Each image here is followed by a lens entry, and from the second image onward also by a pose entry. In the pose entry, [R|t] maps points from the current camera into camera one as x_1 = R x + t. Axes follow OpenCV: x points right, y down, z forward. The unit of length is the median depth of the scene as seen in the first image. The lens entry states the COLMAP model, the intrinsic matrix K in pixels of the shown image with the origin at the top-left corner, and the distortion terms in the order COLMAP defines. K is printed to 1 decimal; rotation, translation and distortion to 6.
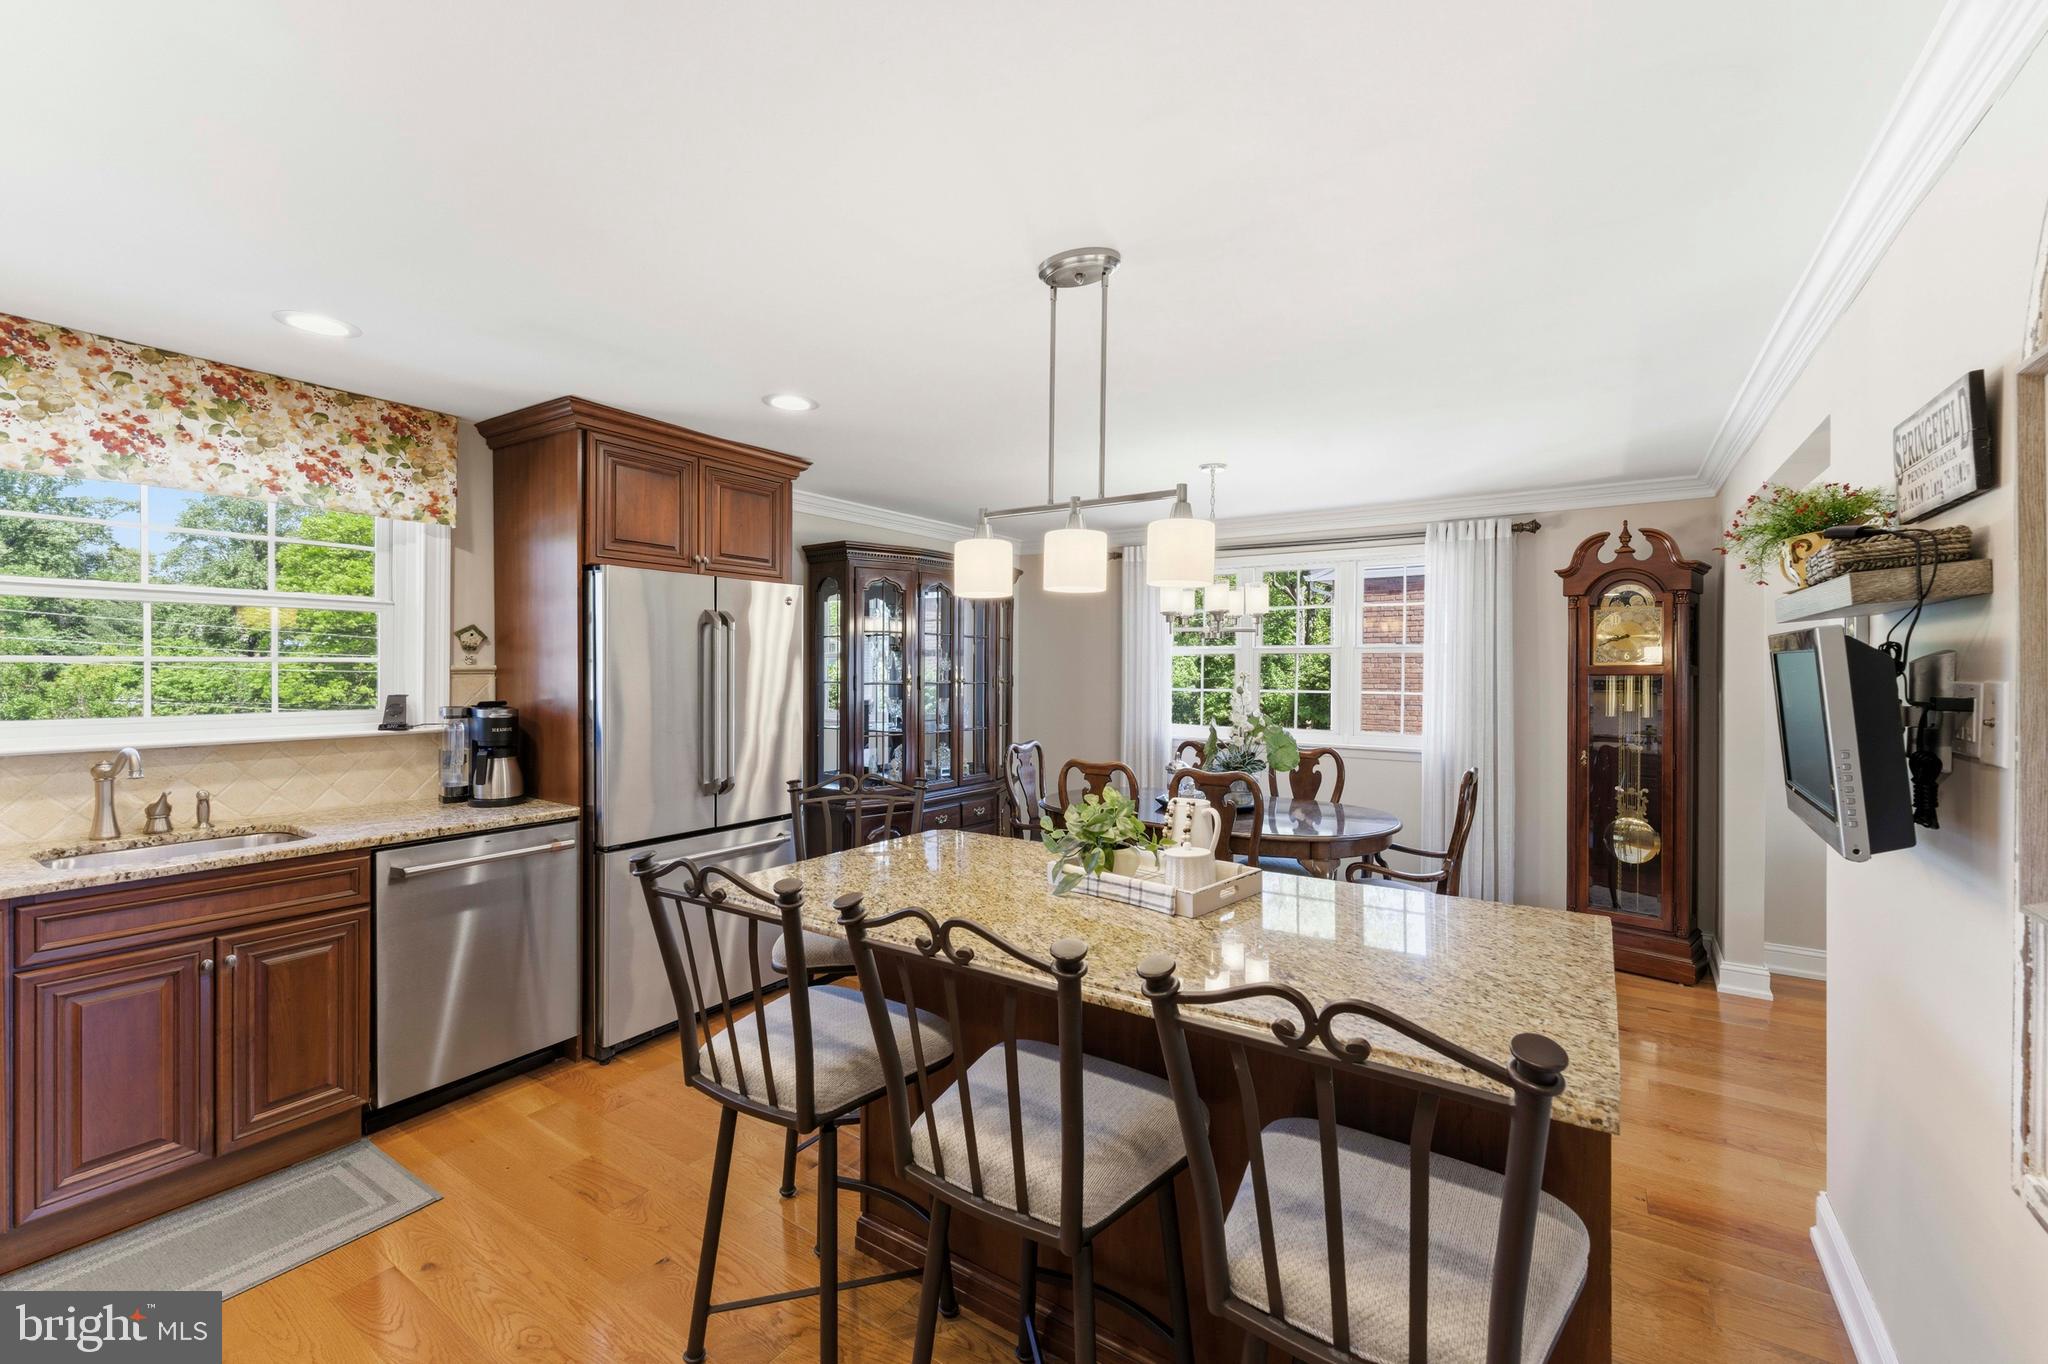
lens RADIAL K [[833.8, 0, 1042.8], [0, 833.8, 672.0], [0, 0, 1]] dist [-0.009132, 0.001731]
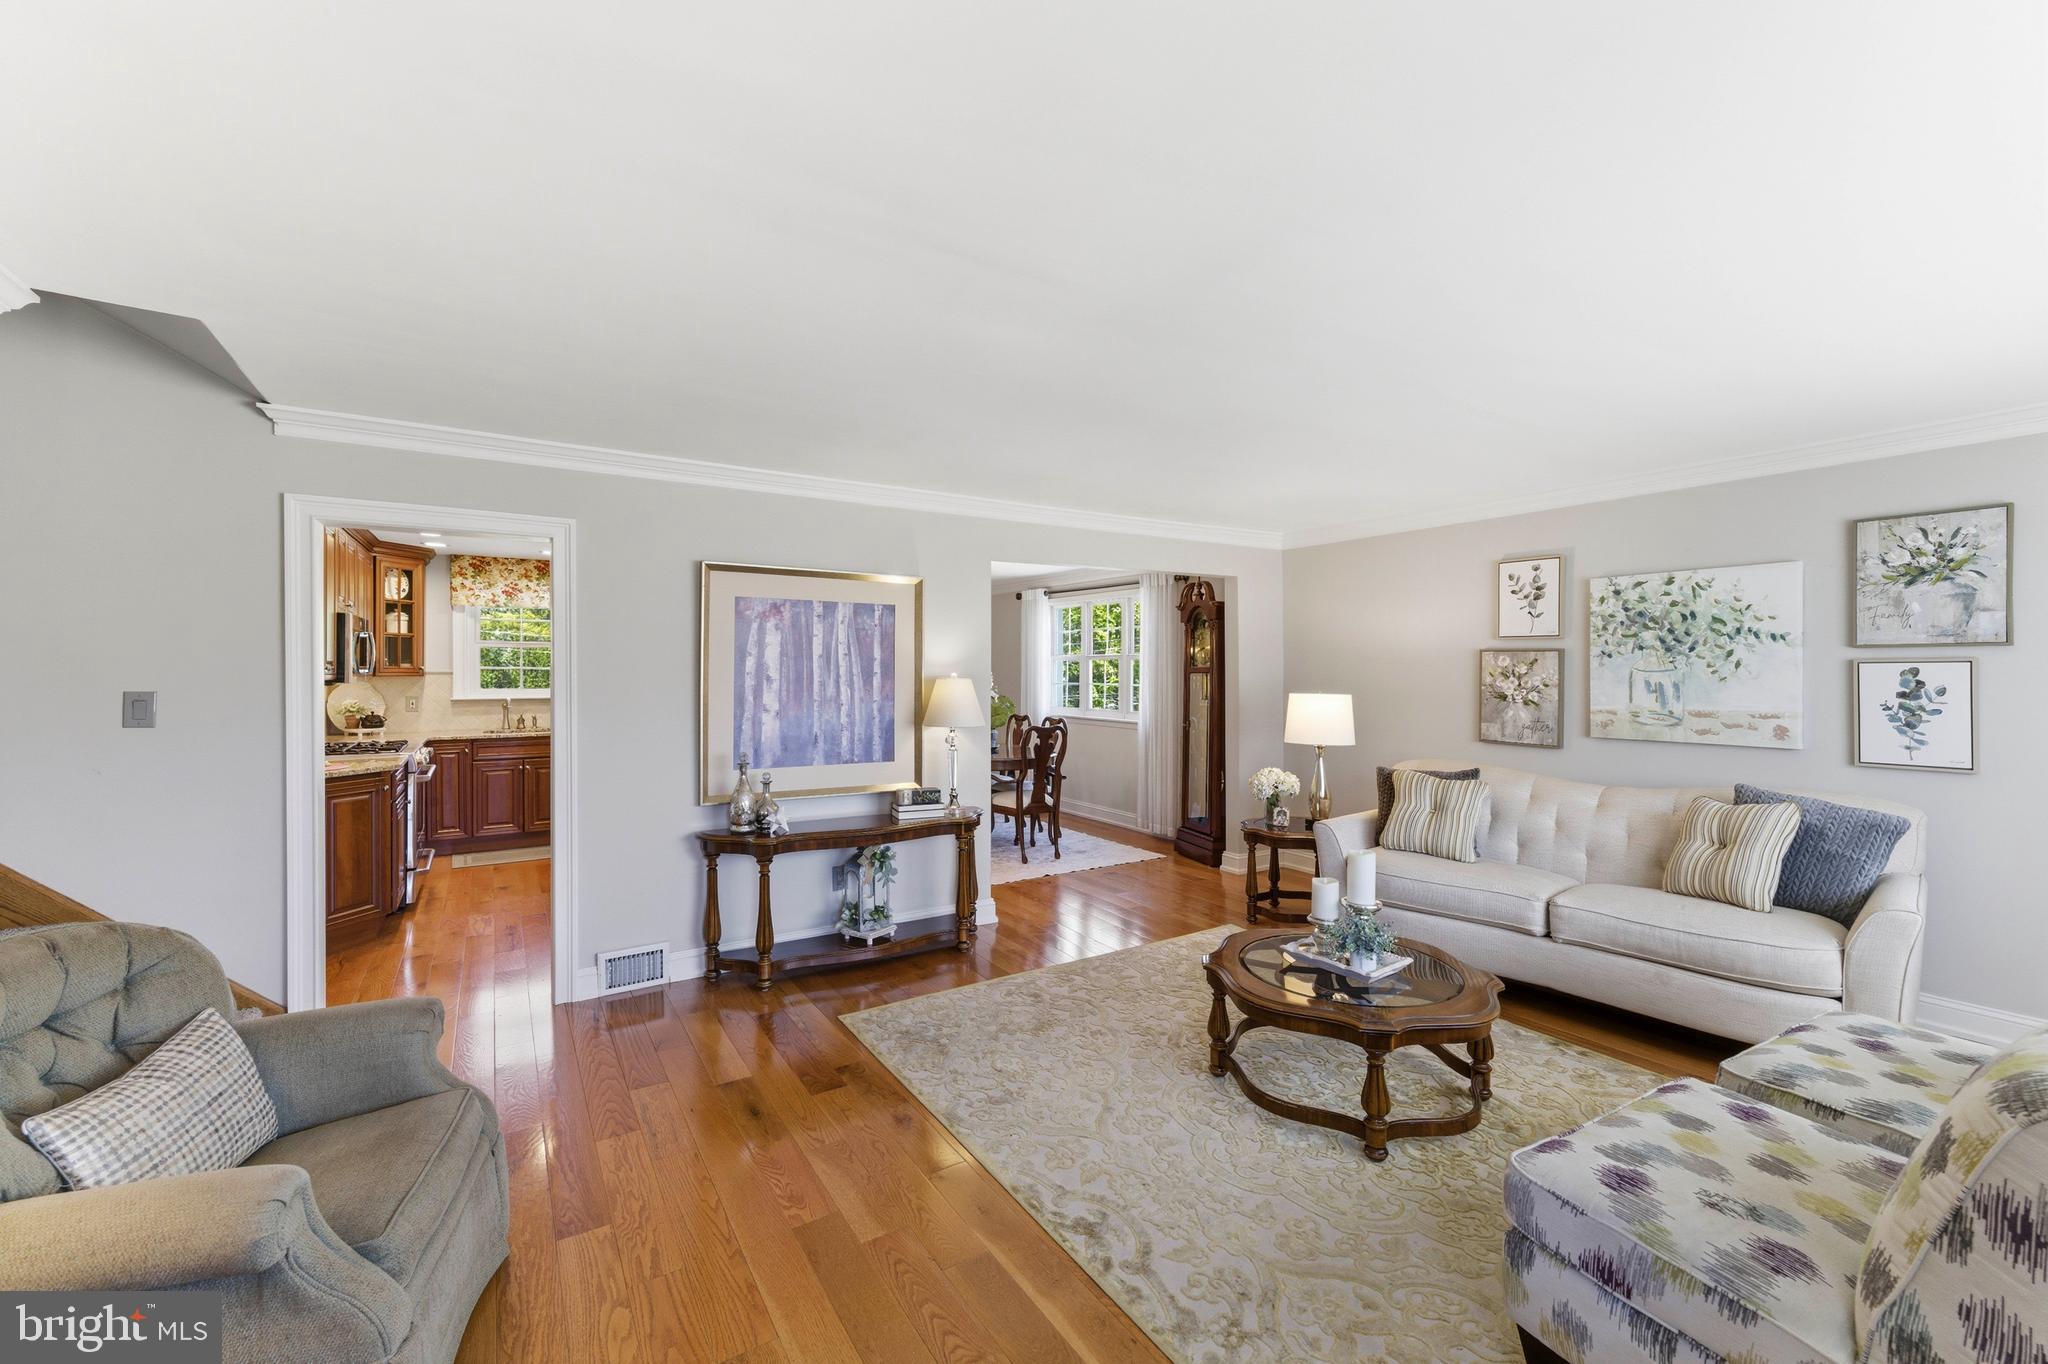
lens RADIAL K [[833.8, 0, 1050.4], [0, 833.8, 674.7], [0, 0, 1]] dist [-0.009132, 0.001731]
pose [[0.921213, -0.000463, -0.389059, 1.513405], [0.000835, 0.999999, 0.000789, 0.005804], [0.389058, -0.001052, 0.921212, -0.818161]]
